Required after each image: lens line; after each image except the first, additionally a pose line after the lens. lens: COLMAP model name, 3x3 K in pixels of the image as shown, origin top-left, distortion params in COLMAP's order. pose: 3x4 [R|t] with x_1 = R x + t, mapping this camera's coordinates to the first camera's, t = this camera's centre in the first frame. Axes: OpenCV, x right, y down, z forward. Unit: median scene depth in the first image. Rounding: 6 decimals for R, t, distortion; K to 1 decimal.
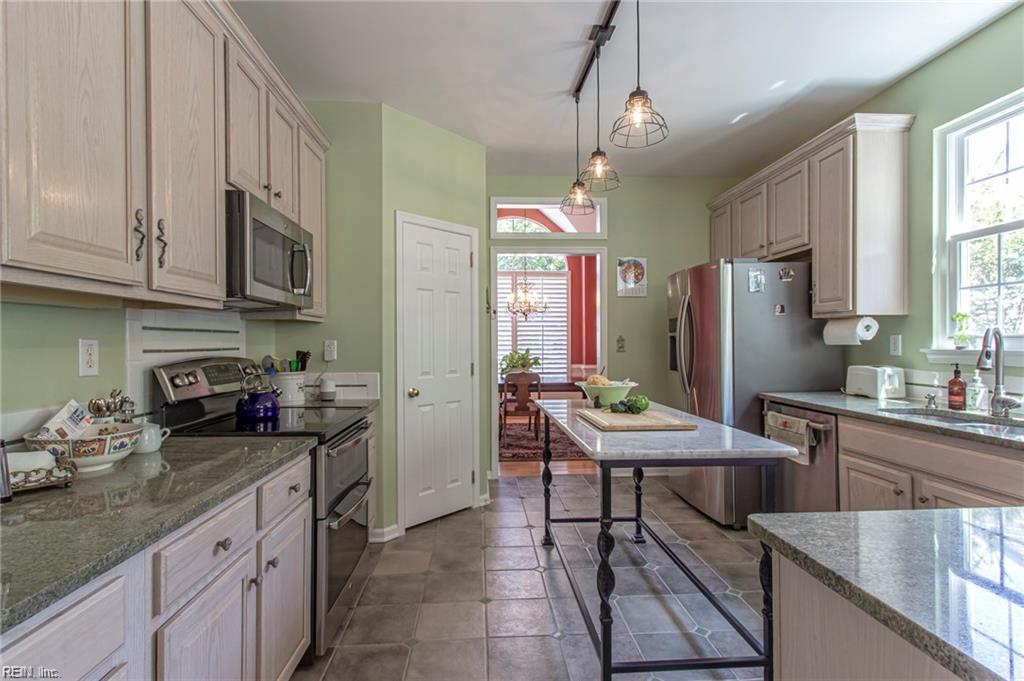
lens RADIAL K [[479.8, 0, 504.8], [0, 479.8, 345.5], [0, 0, 1]] dist [0.003229, -0.000046]
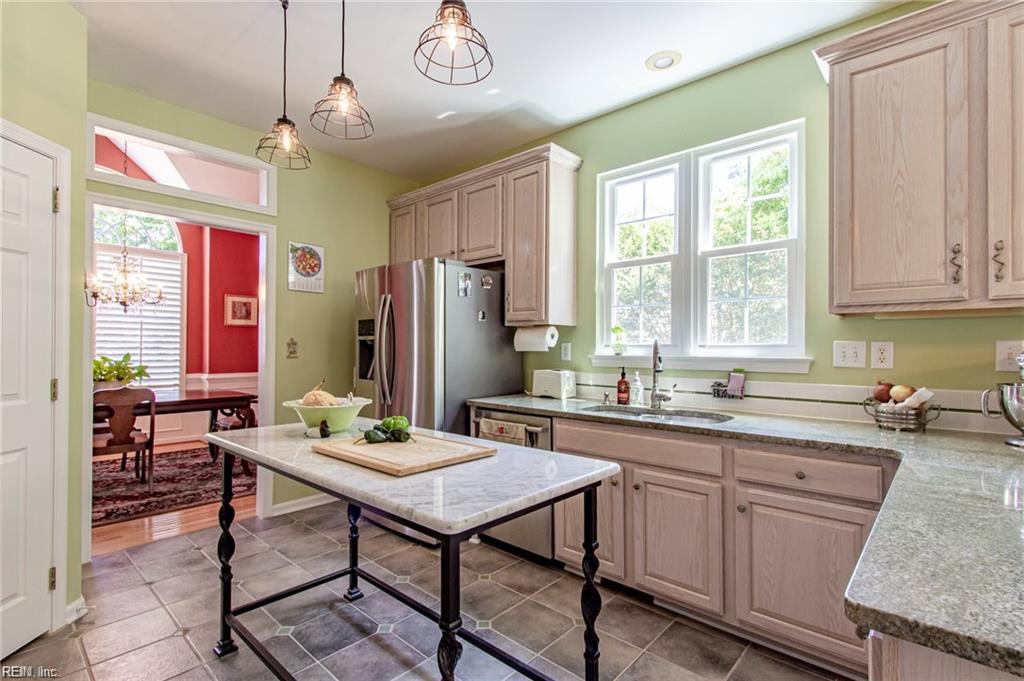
lens RADIAL K [[479.8, 0, 506.2], [0, 479.8, 345.4], [0, 0, 1]] dist [0.003229, -0.000046]
pose [[0.717102, 0.013270, 0.696842, -0.097255], [-0.006220, 0.999901, -0.012641, 0.000024], [-0.696941, 0.004730, 0.717113, 0.247427]]
